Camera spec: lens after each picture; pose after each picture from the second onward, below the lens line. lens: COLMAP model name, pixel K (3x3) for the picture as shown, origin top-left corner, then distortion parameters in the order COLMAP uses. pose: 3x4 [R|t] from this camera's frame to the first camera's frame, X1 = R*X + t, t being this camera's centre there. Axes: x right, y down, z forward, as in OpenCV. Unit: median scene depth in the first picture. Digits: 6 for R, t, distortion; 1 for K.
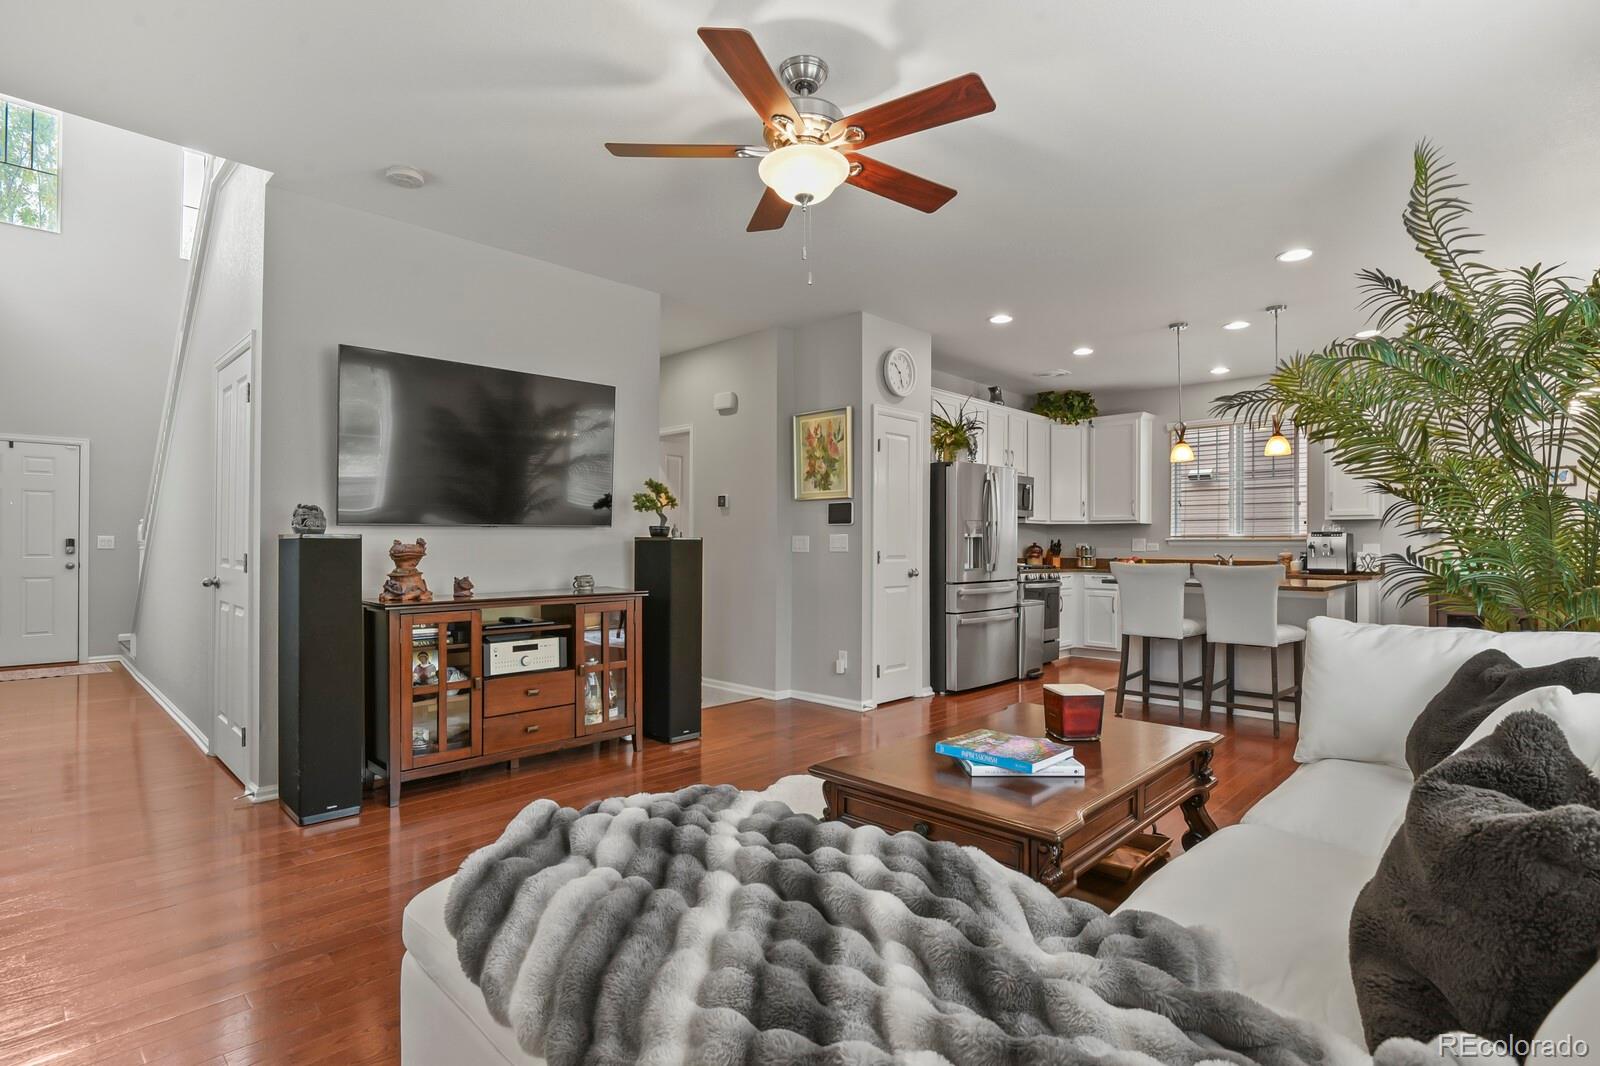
lens RADIAL K [[773.5, 0, 788.7], [0, 773.5, 538.8], [0, 0, 1]] dist [-0.007891, -0.004554]
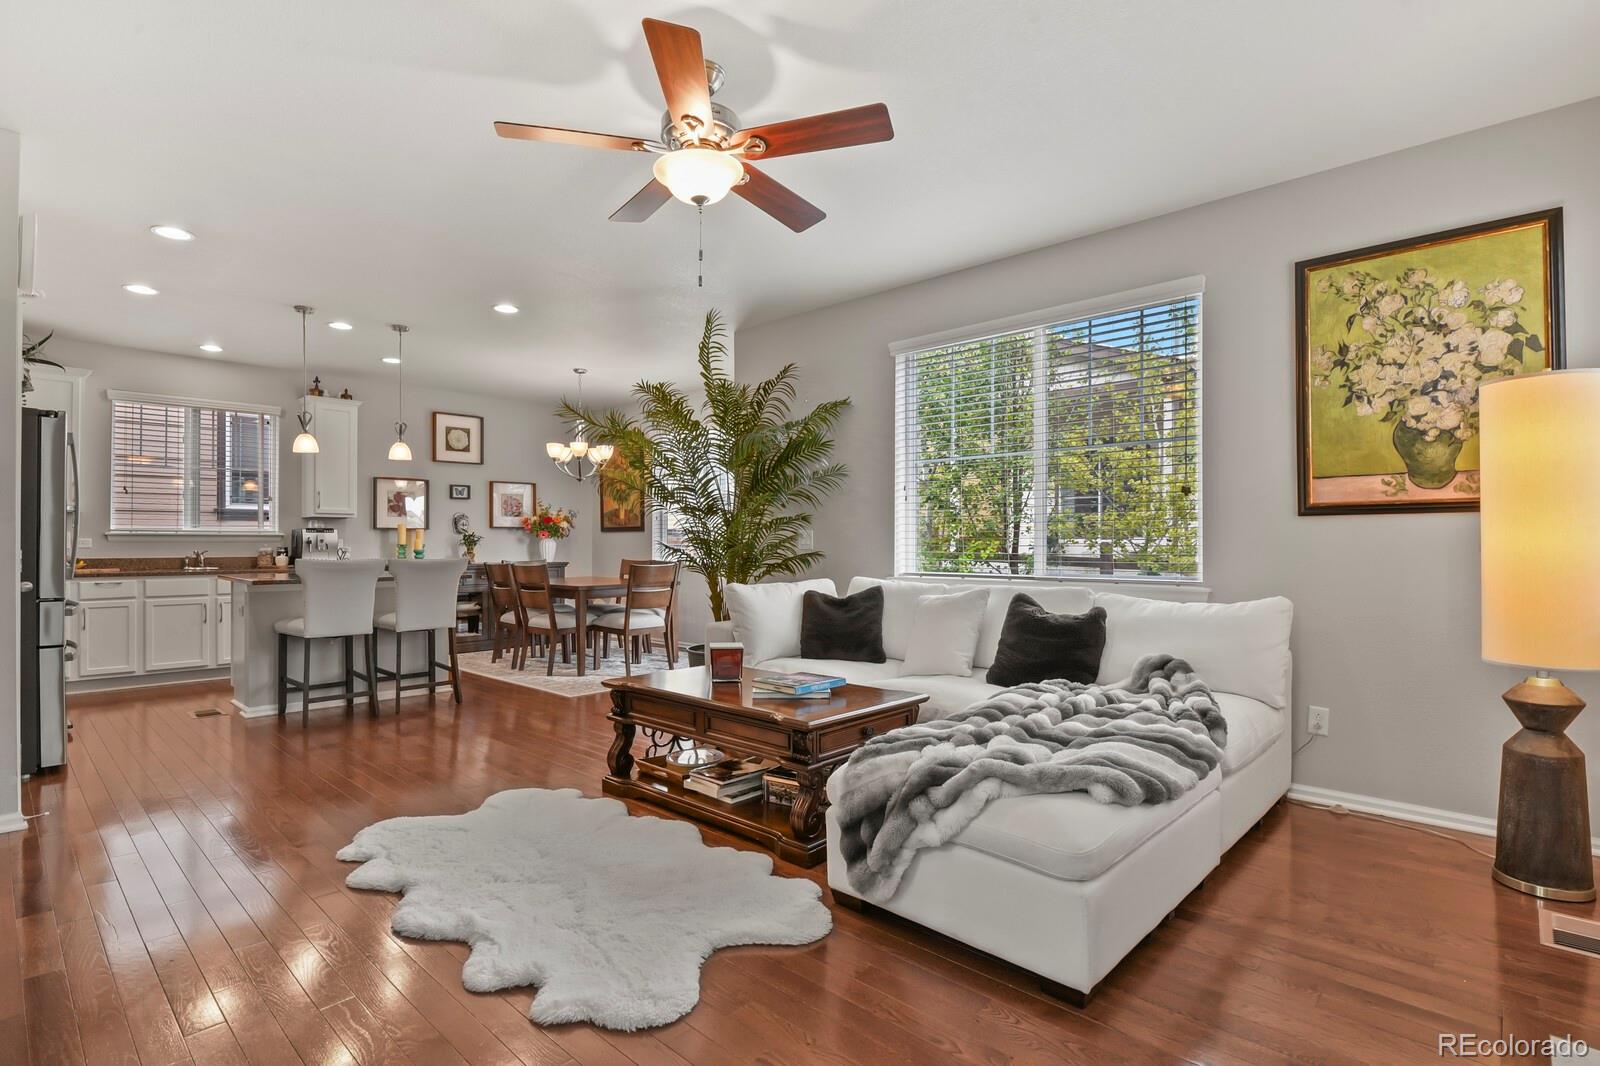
lens RADIAL K [[773.5, 0, 802.6], [0, 773.5, 542.5], [0, 0, 1]] dist [-0.007891, -0.004554]
pose [[-0.033298, -0.002993, 0.999441, -0.393433], [-0.006043, 0.999978, 0.002793, 0.003912], [-0.999427, -0.005946, -0.033315, 0.364999]]
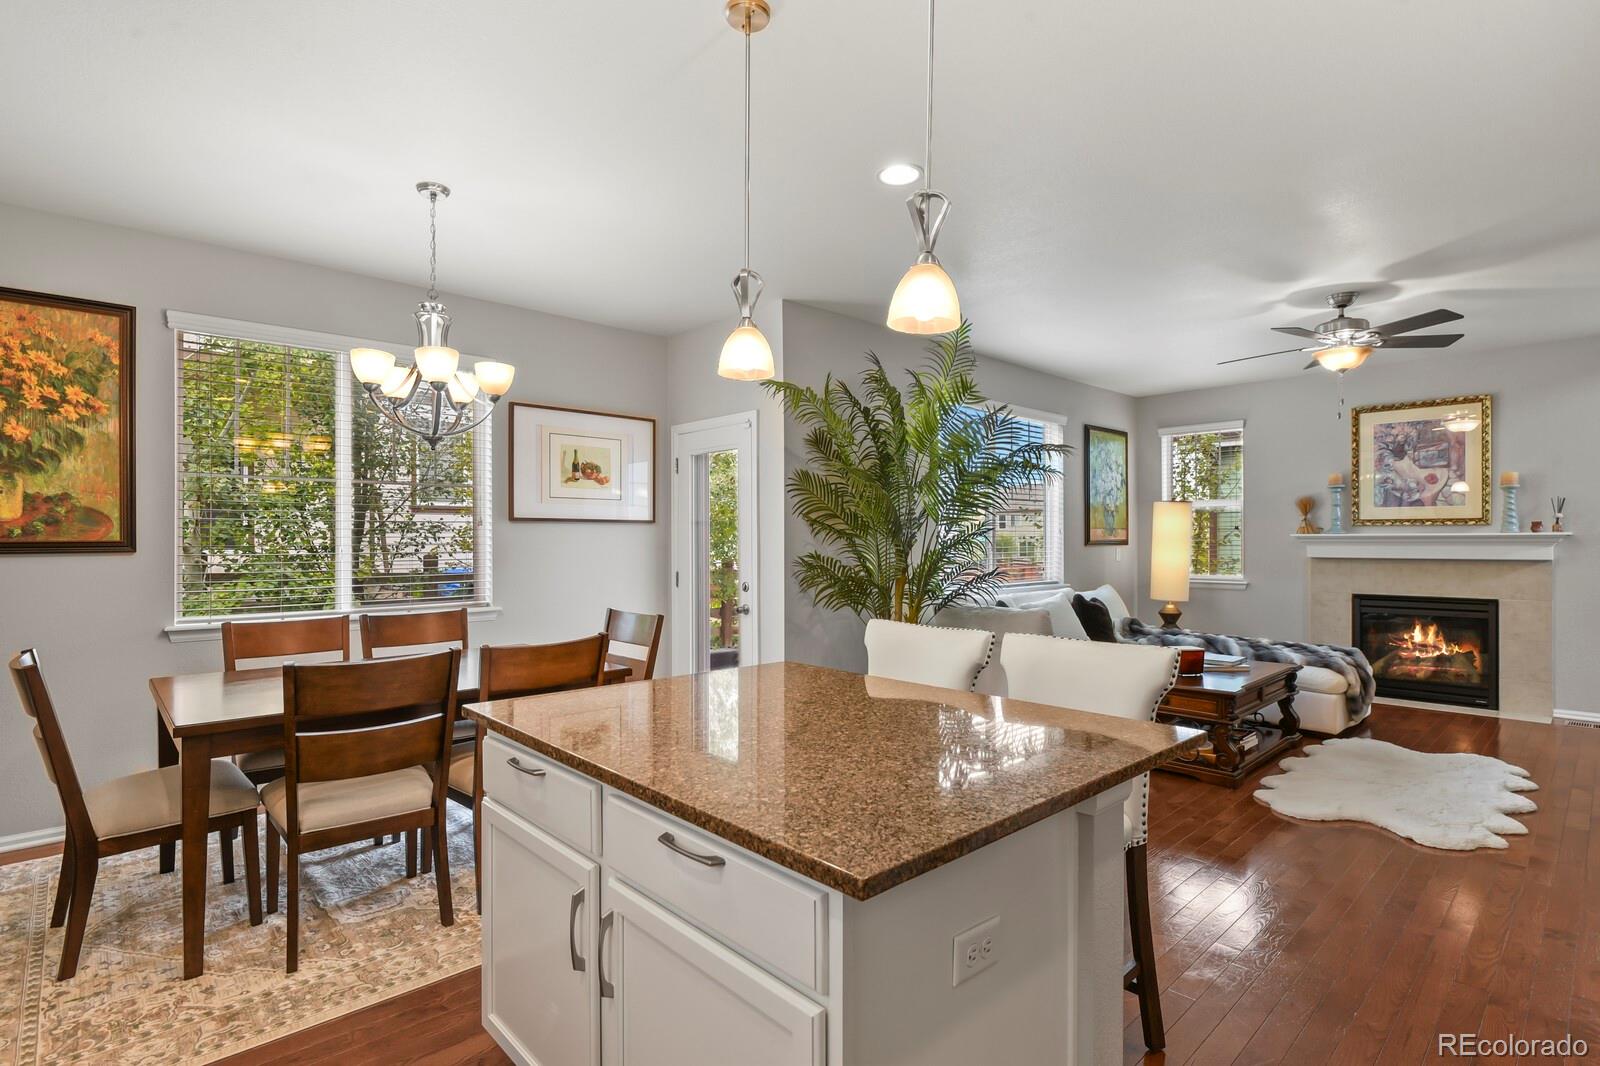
lens RADIAL K [[773.5, 0, 804.7], [0, 773.5, 538.2], [0, 0, 1]] dist [-0.007891, -0.004554]
pose [[-0.999252, -0.000348, 0.038678, 0.466742], [-0.000659, 0.999967, -0.008036, -0.016192], [-0.038674, -0.008056, -0.999219, 1.115136]]
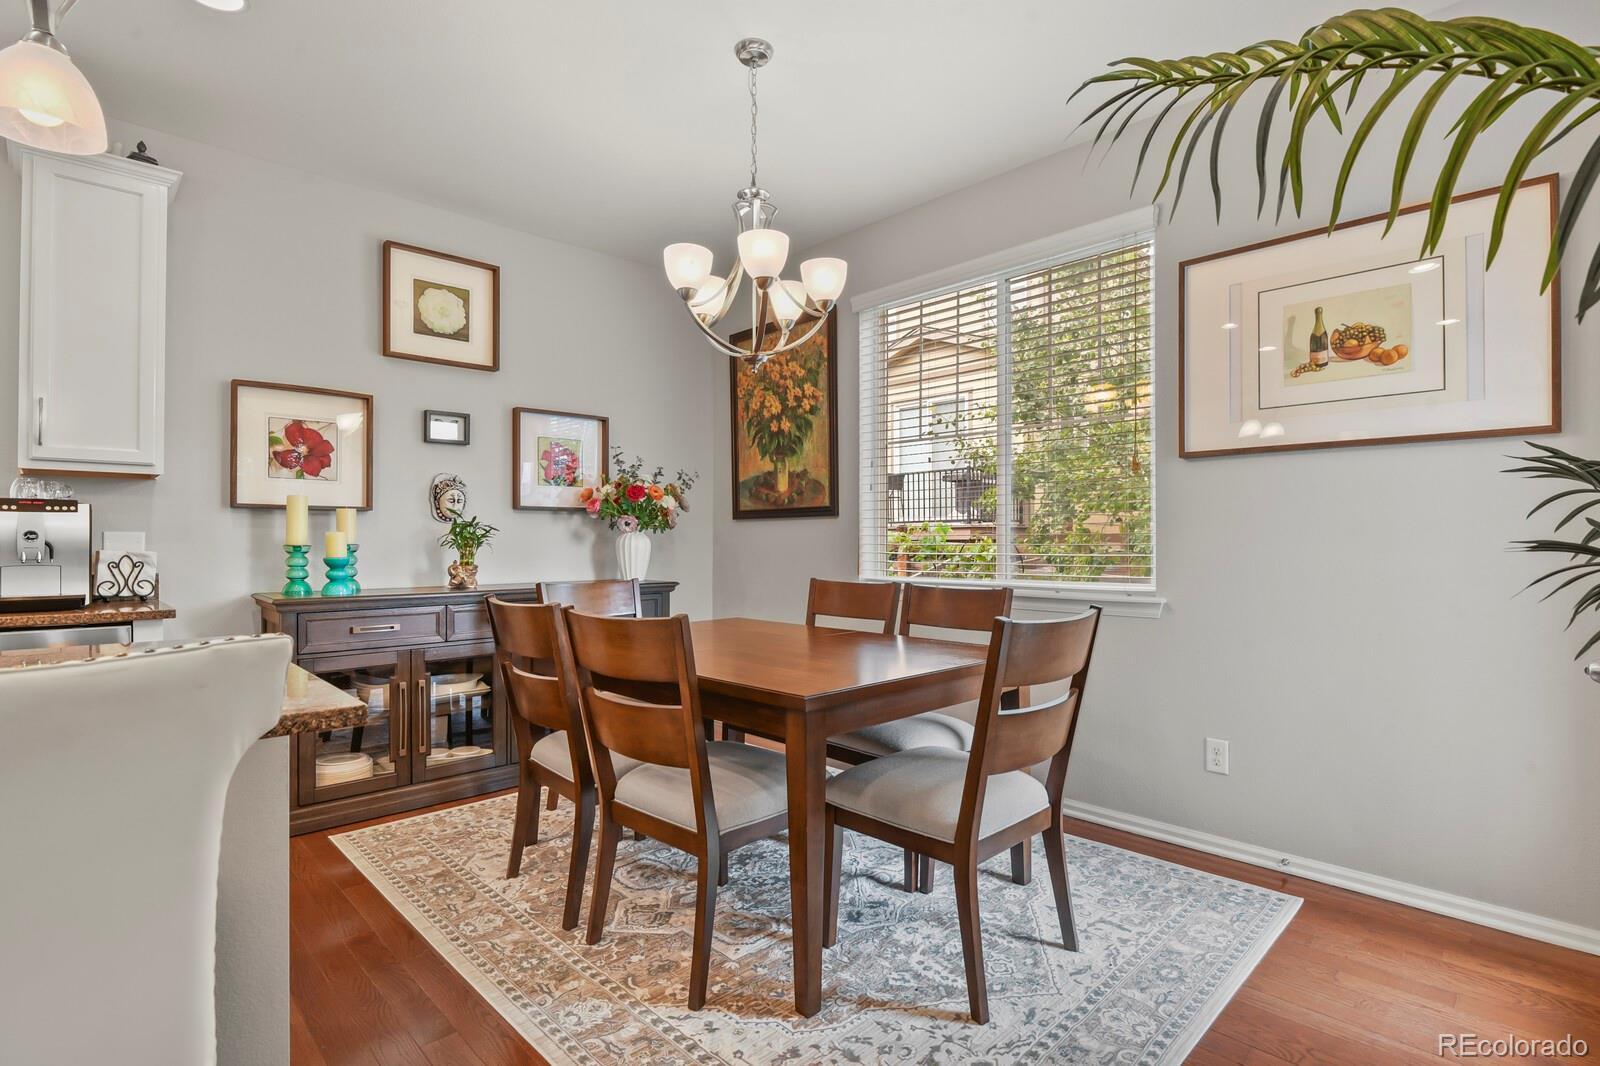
lens RADIAL K [[773.5, 0, 802.8], [0, 773.5, 543.4], [0, 0, 1]] dist [-0.007891, -0.004554]
pose [[0.013144, -0.004498, 0.999903, 0.328608], [-0.005487, 0.999975, 0.004571, 0.009210], [-0.999899, -0.005546, 0.013119, 0.615443]]
